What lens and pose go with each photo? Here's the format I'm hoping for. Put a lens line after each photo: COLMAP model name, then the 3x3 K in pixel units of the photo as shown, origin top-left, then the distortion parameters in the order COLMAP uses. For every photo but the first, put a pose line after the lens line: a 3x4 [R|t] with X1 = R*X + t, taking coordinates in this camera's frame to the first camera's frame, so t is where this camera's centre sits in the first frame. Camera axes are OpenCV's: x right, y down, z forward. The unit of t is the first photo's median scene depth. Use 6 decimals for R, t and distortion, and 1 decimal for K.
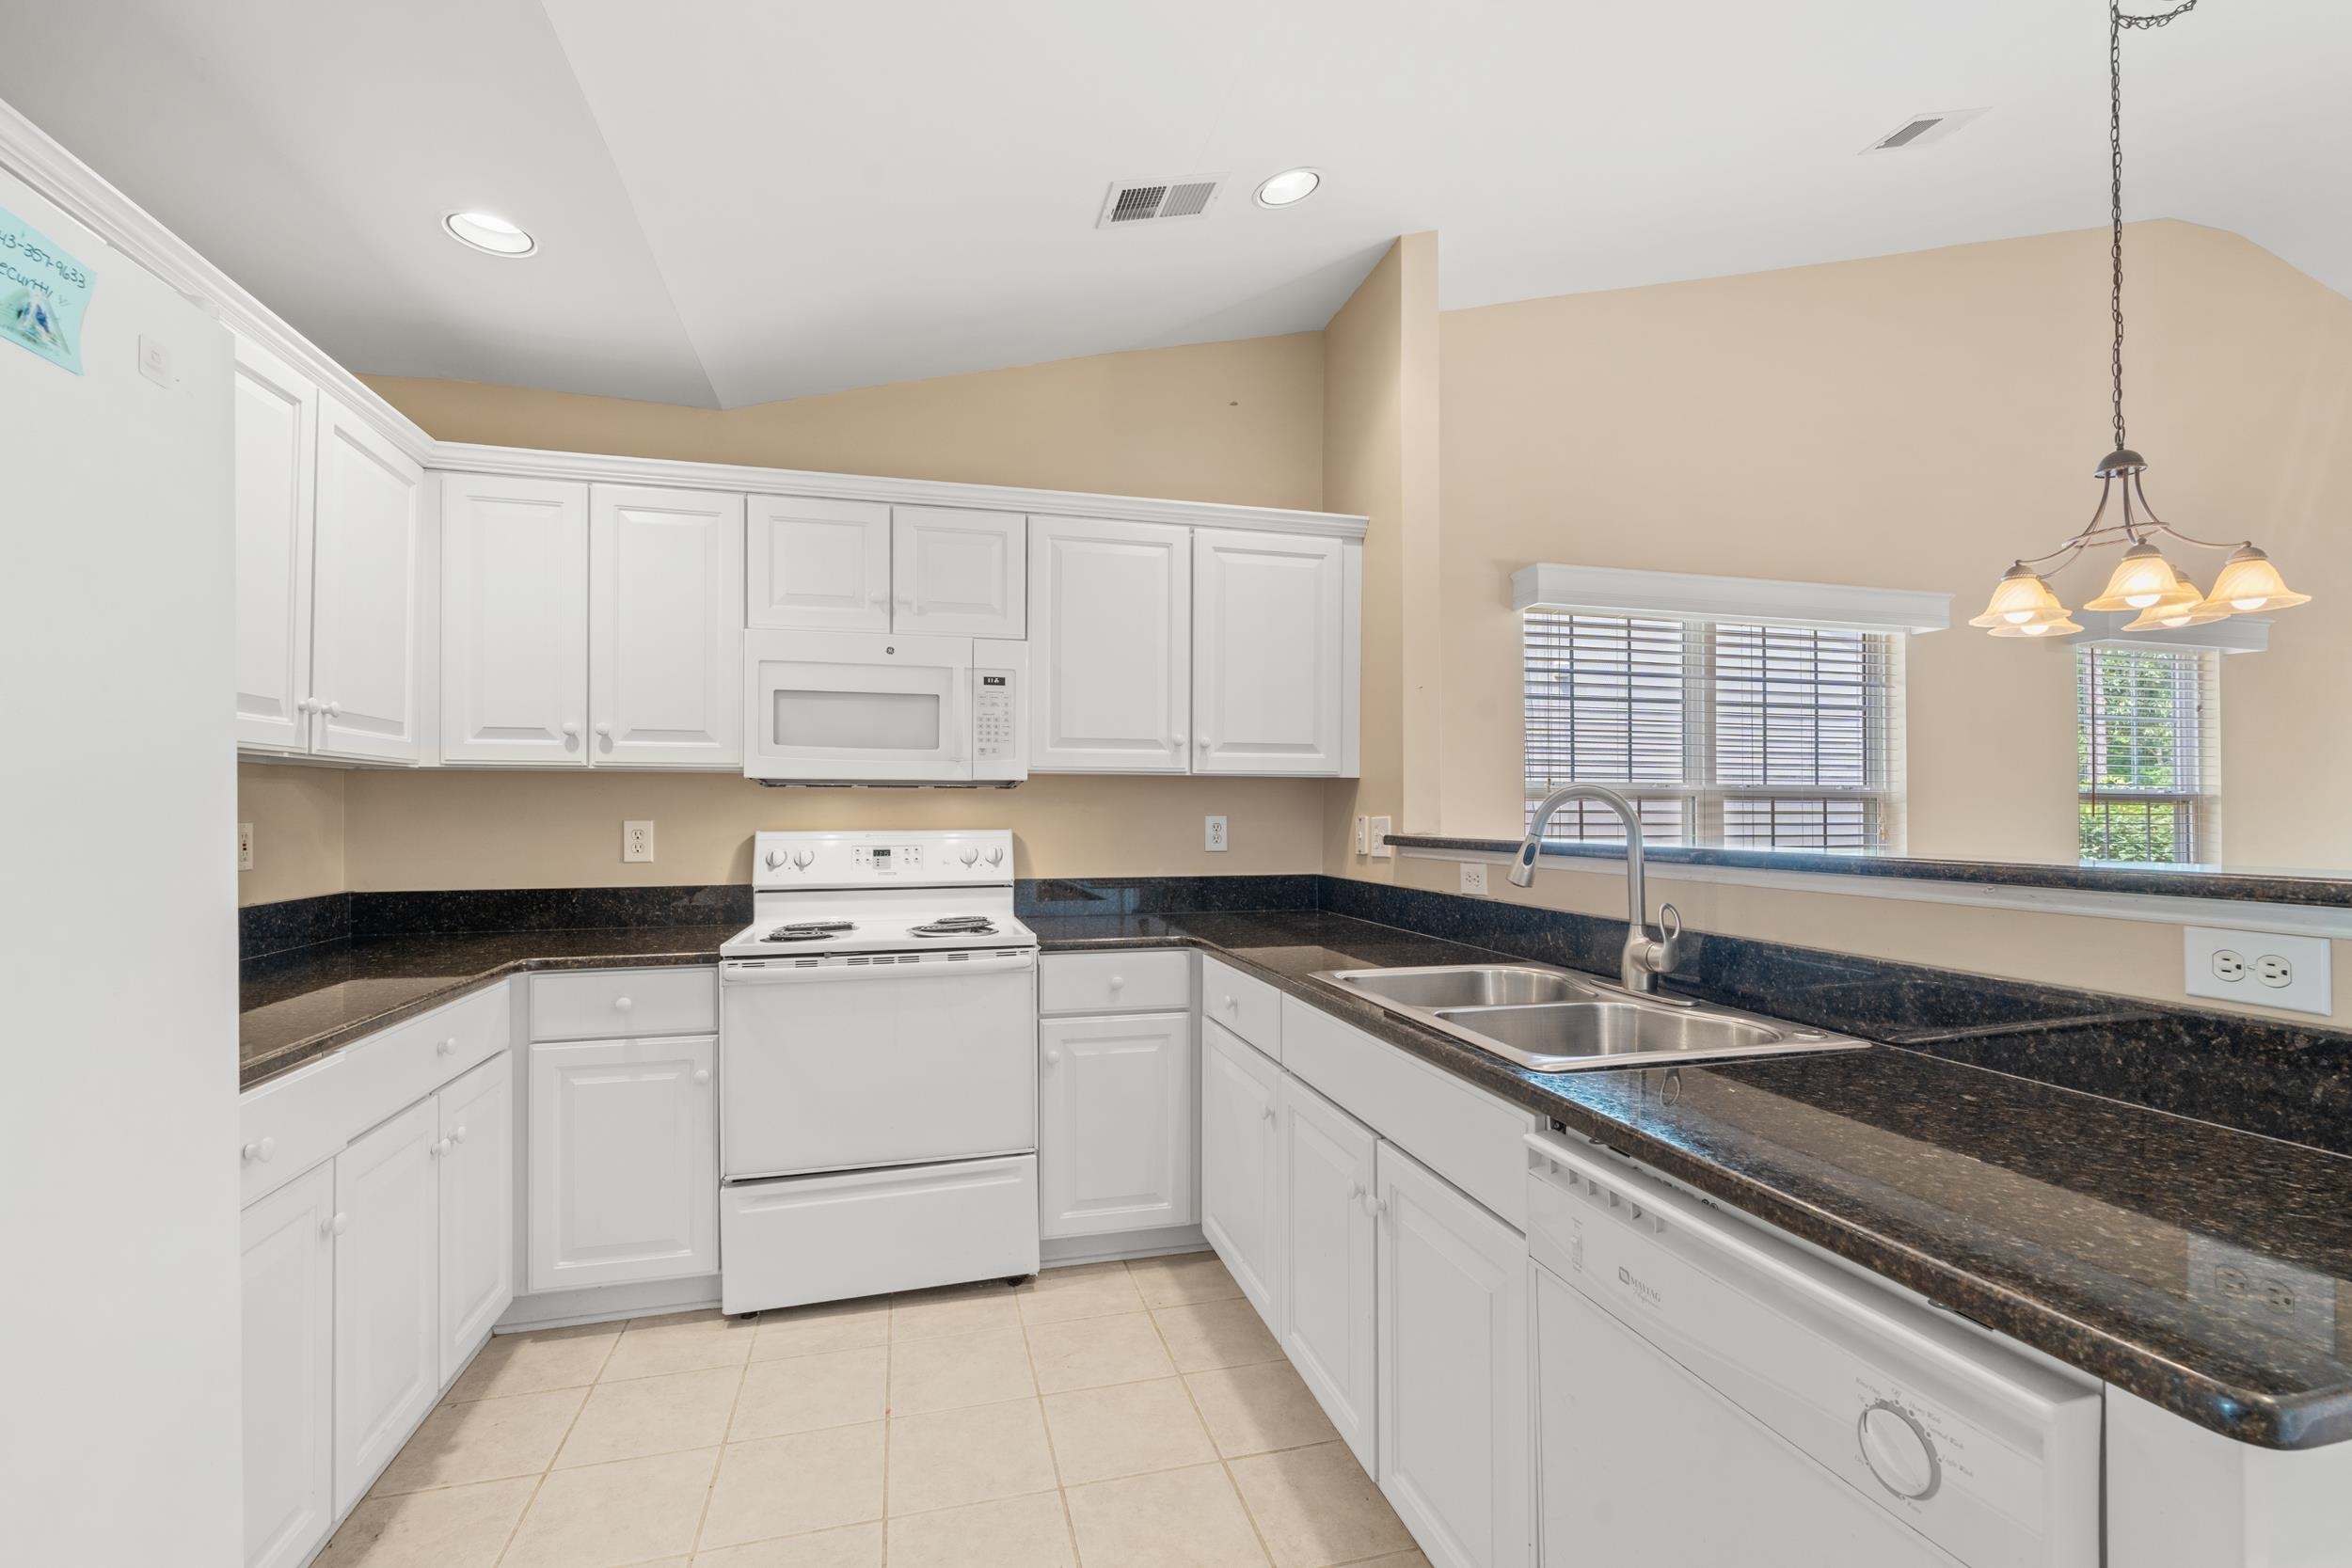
lens RADIAL K [[1042.4, 0, 1179.1], [0, 1042.4, 811.6], [0, 0, 1]] dist [-0.000146, 0.000298]
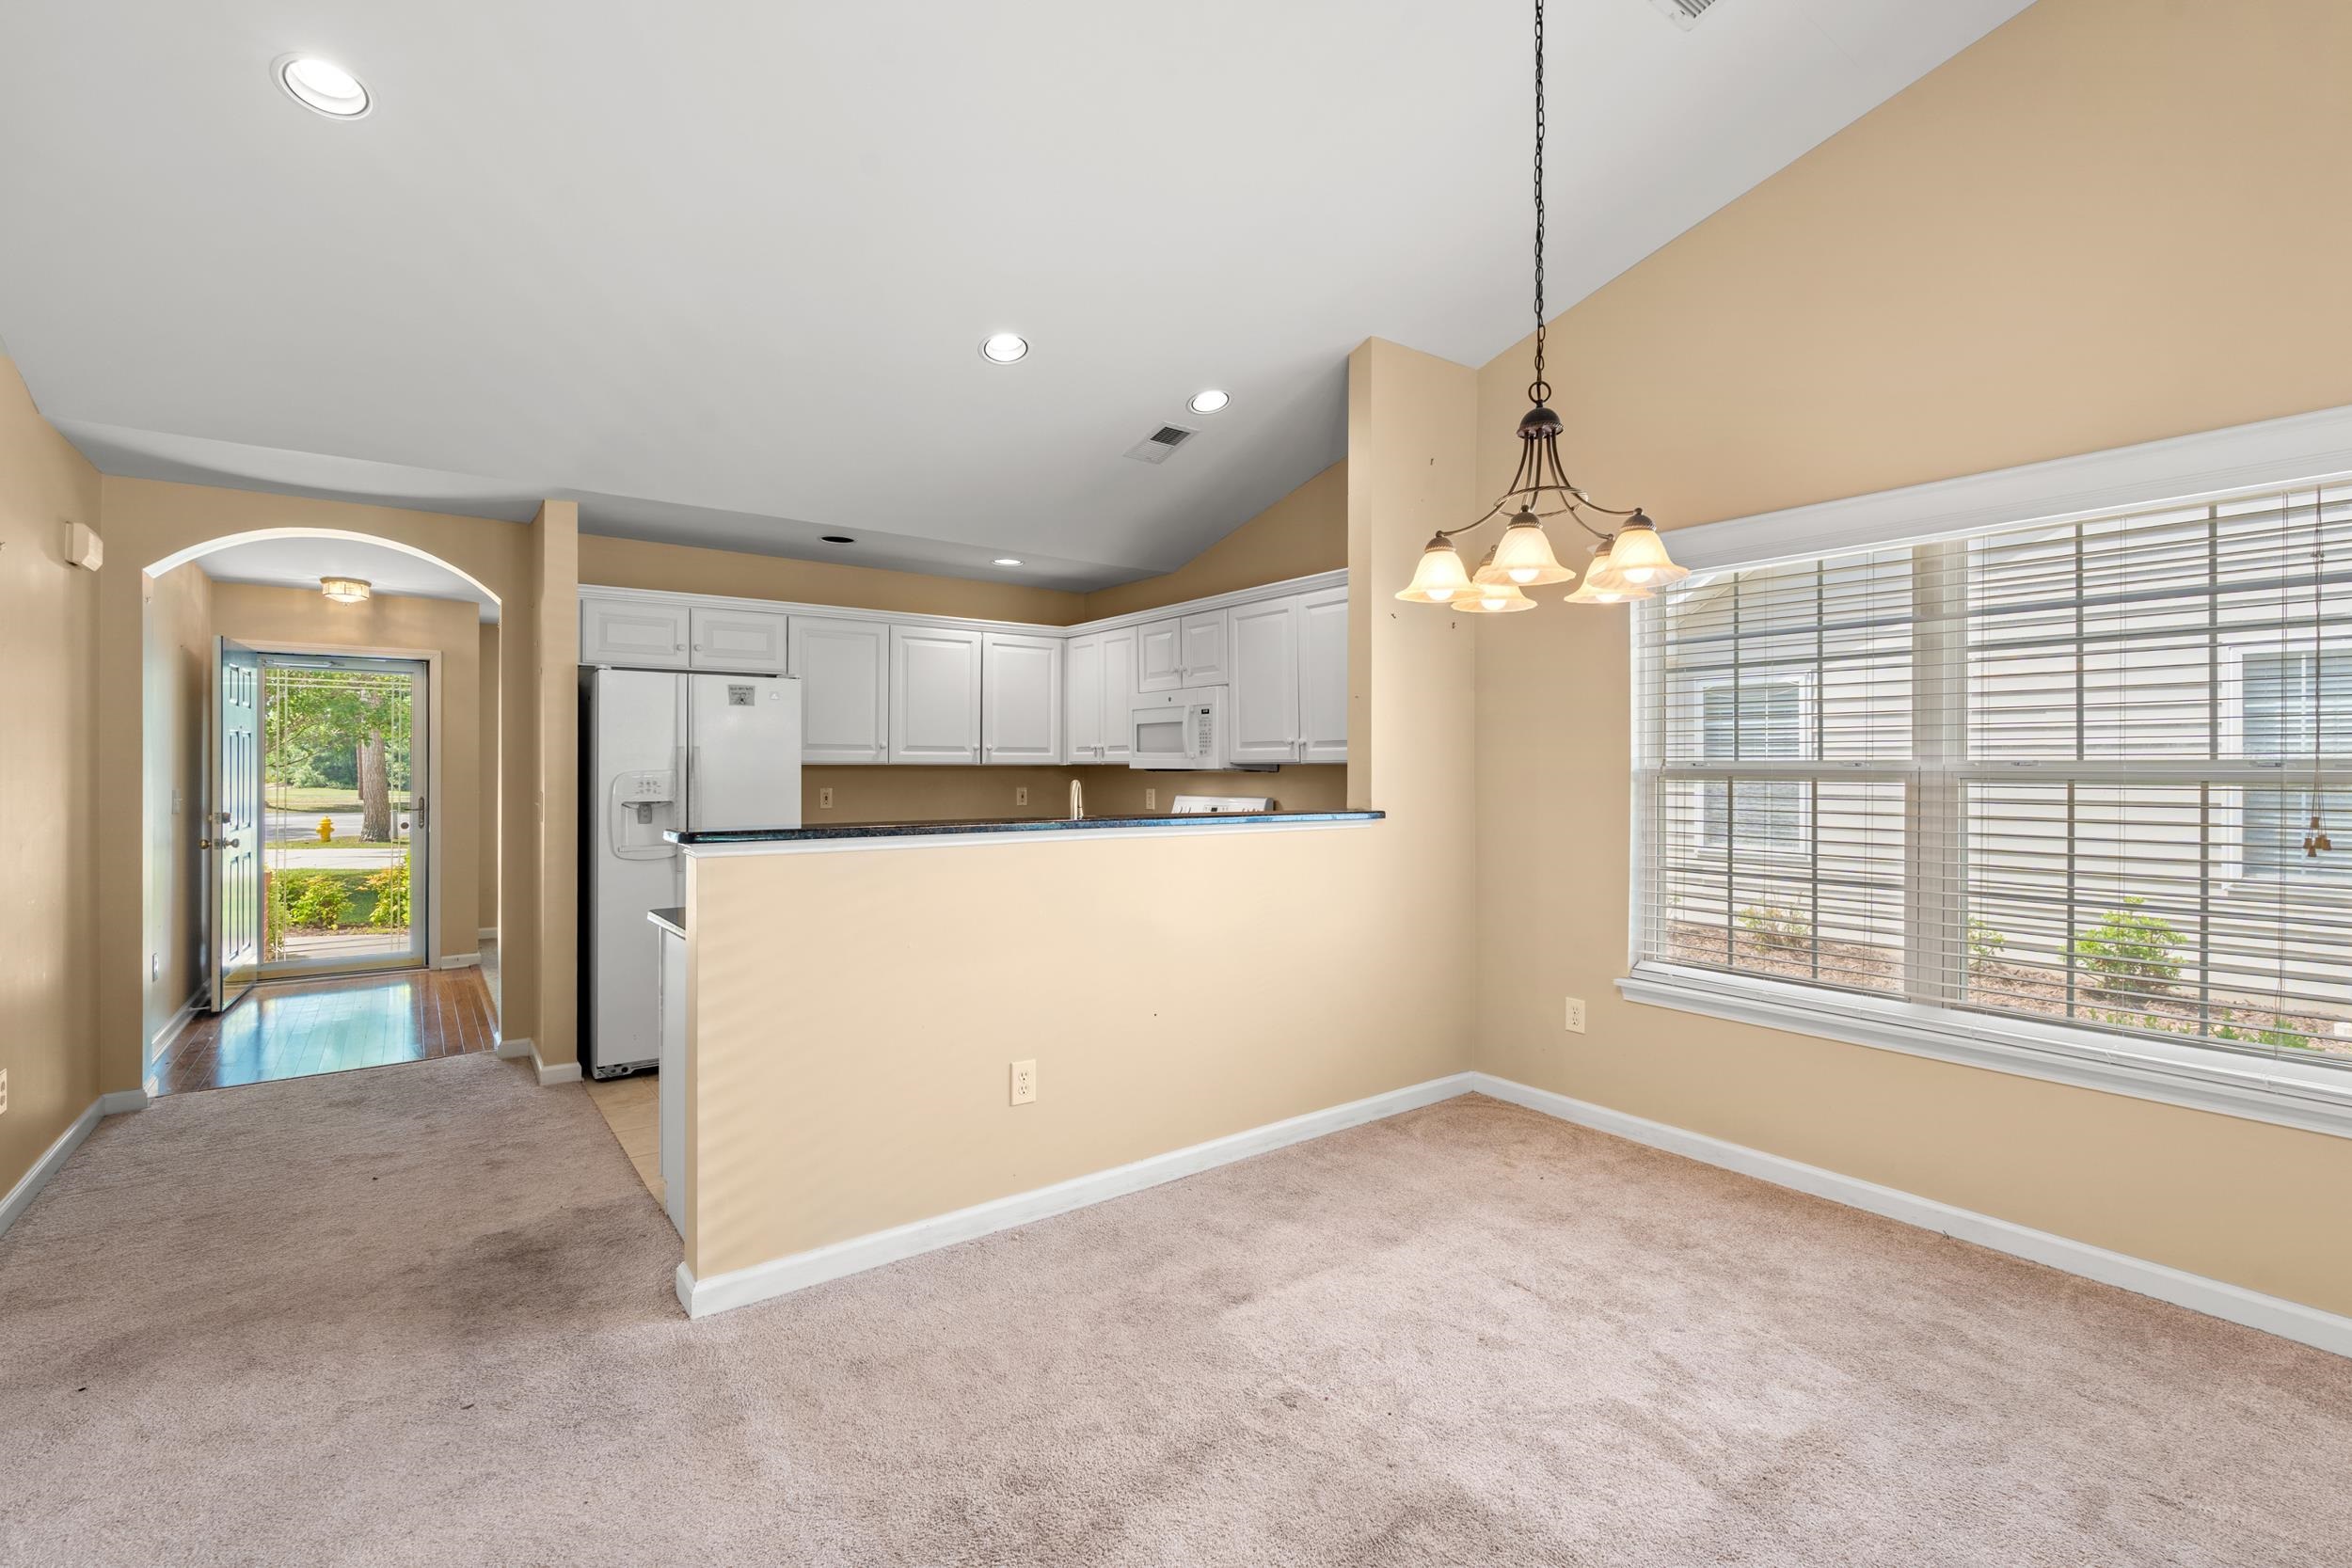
lens RADIAL K [[1040.3, 0, 1182.0], [0, 1040.3, 784.8], [0, 0, 1]] dist [-0.000832, -0.000171]
pose [[0.376788, 0.014200, -0.926191, 1.386213], [0.003685, 0.999852, 0.016828, -0.033763], [0.926292, -0.009754, 0.376679, 0.323553]]
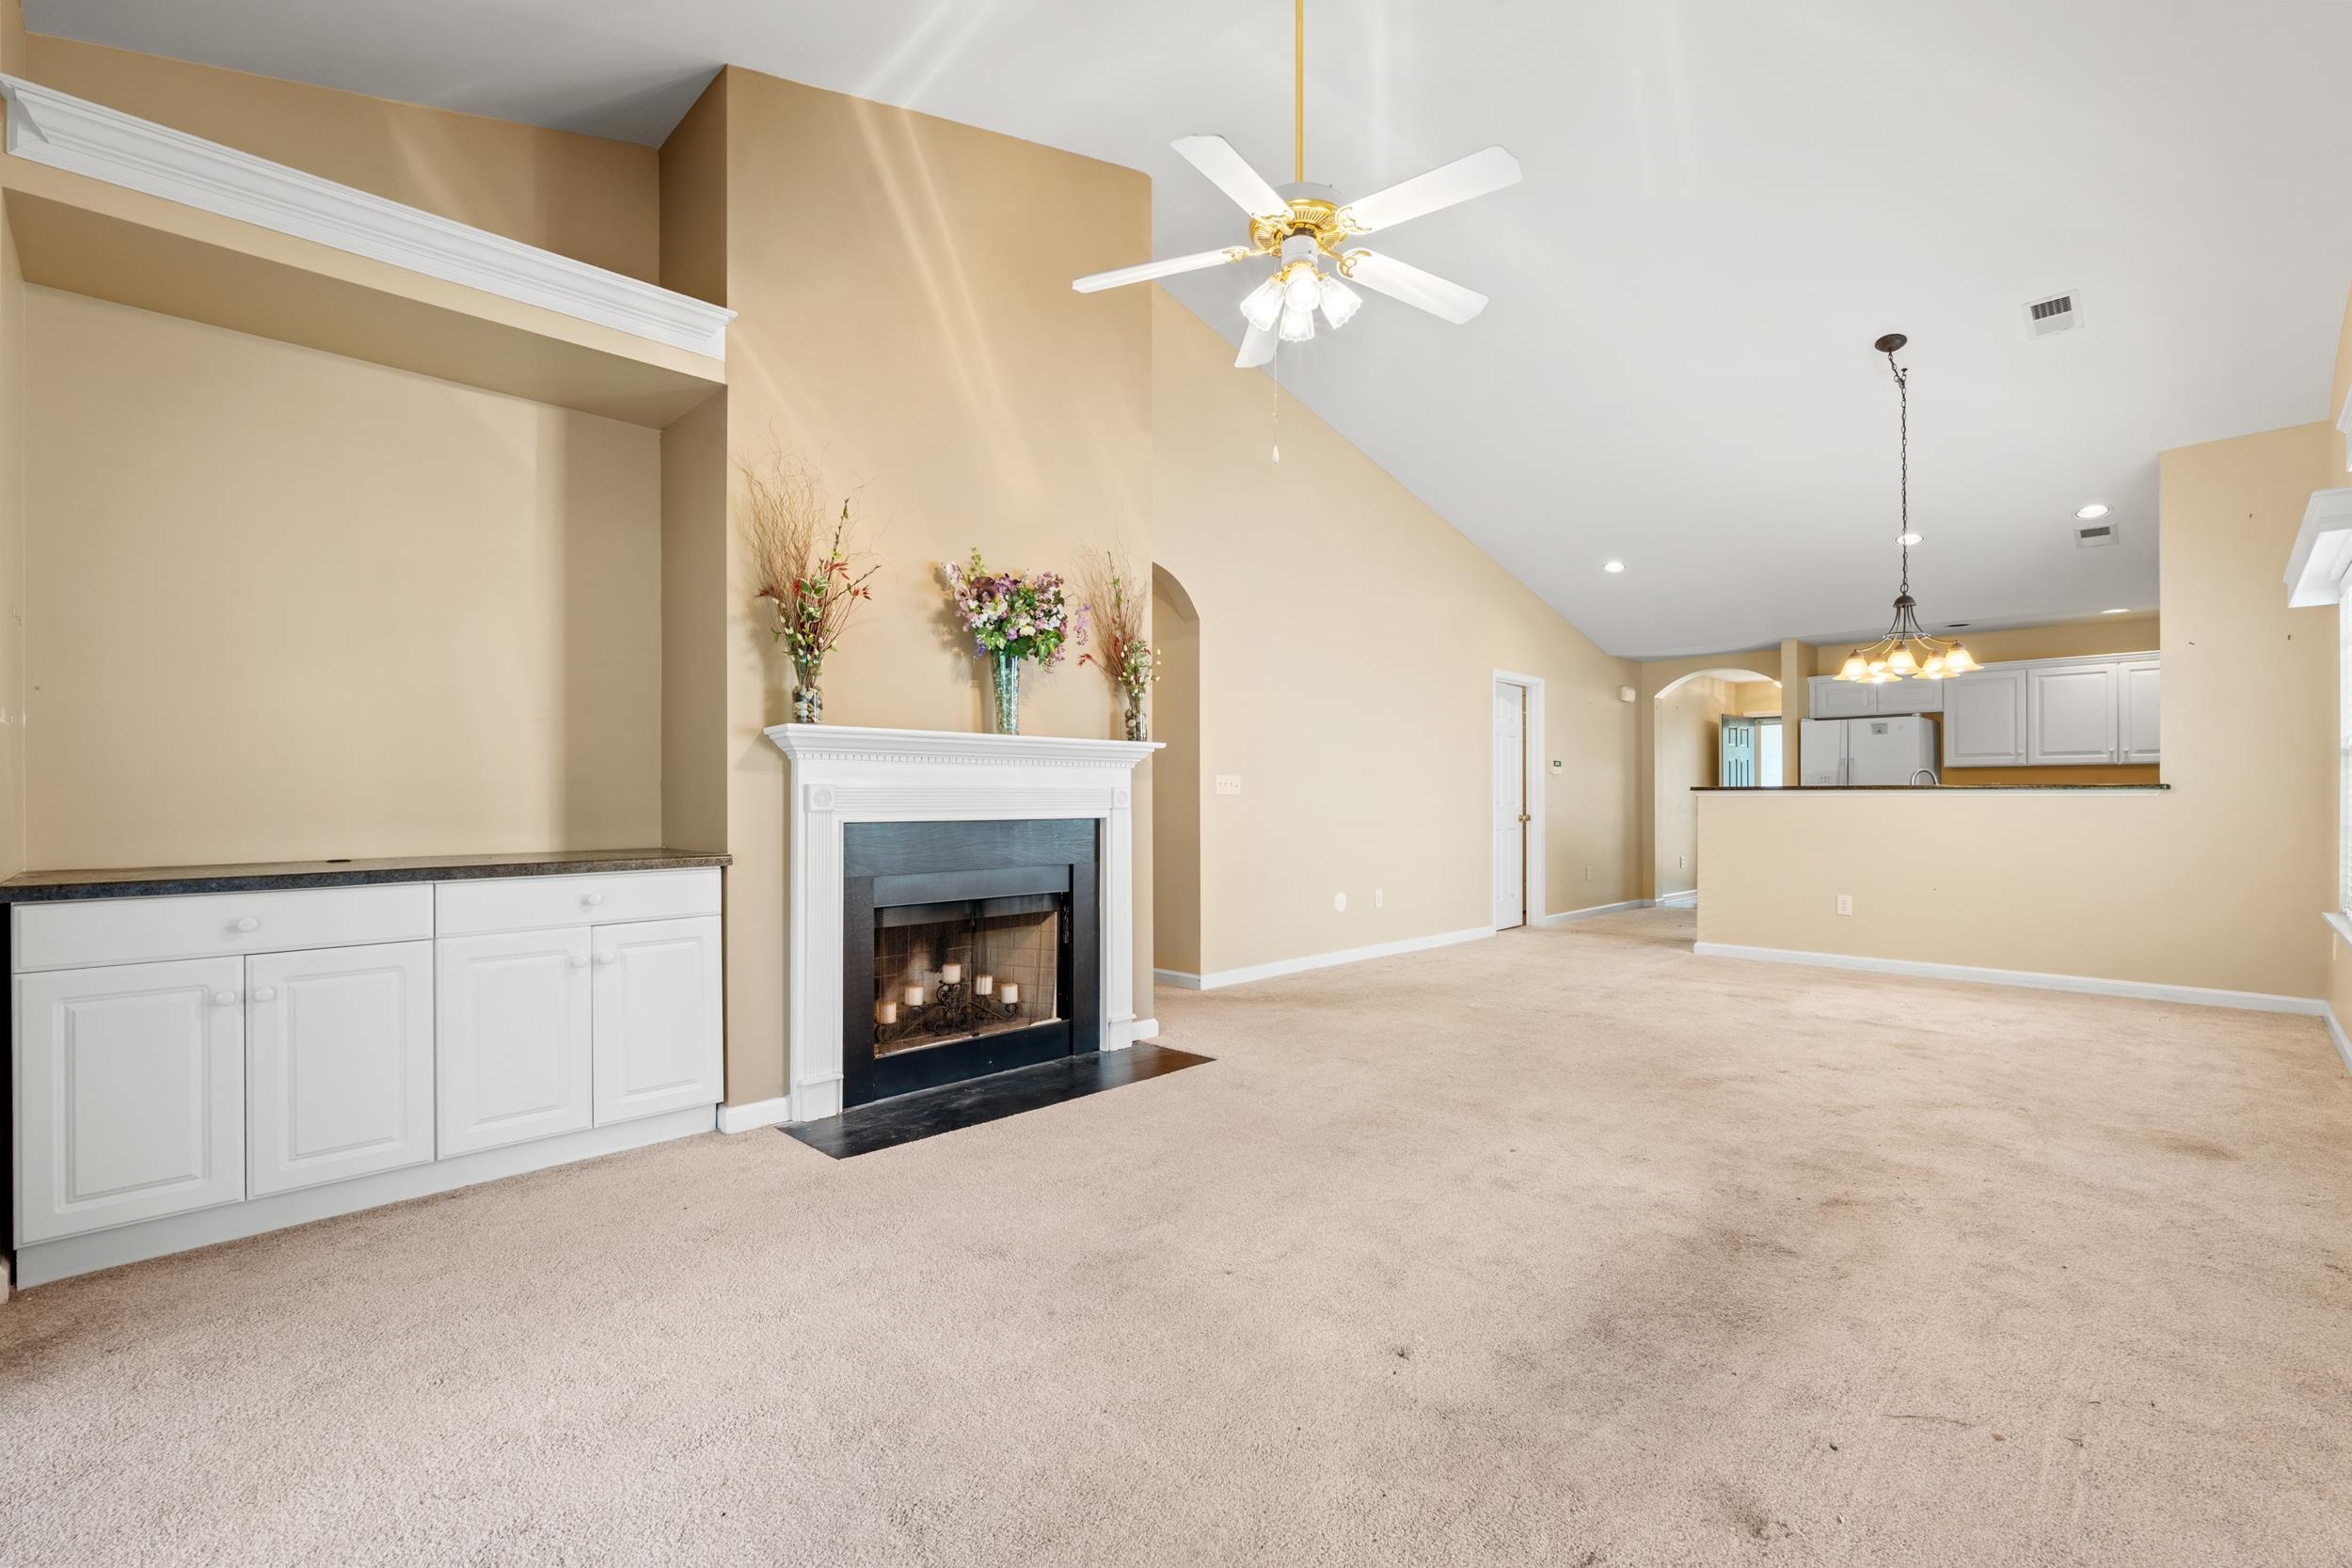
lens RADIAL K [[1028.4, 0, 1180.3], [0, 1028.4, 791.3], [0, 0, 1]] dist [0.000895, 0.000330]
pose [[-0.857898, -0.003611, -0.513807, 2.739644], [0.001903, 0.999946, -0.010205, 0.050760], [0.513816, -0.009732, -0.857845, 1.725635]]
